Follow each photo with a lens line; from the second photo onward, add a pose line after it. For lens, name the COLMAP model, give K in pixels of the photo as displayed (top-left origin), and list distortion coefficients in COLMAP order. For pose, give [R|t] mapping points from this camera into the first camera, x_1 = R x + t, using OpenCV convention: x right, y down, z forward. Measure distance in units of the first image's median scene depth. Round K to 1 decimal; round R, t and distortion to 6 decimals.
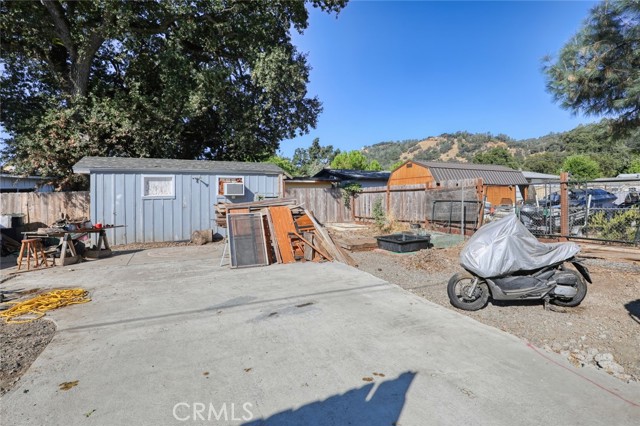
lens RADIAL K [[309.0, 0, 319.7], [0, 309.0, 197.0], [0, 0, 1]] dist [-0.032620, 0.006043]
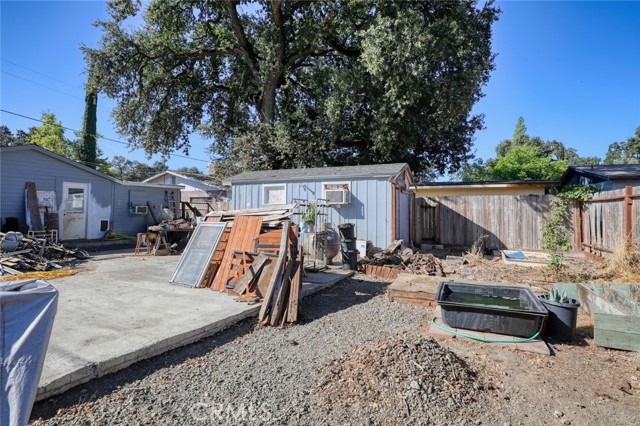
lens RADIAL K [[317.1, 0, 321.4], [0, 317.1, 194.3], [0, 0, 1]] dist [-0.028408, 0.002331]
pose [[0.635072, -0.019908, -0.772196, 0.370498], [-0.017131, 0.999059, -0.039846, 0.003100], [0.772263, 0.038534, 0.634134, 0.381791]]
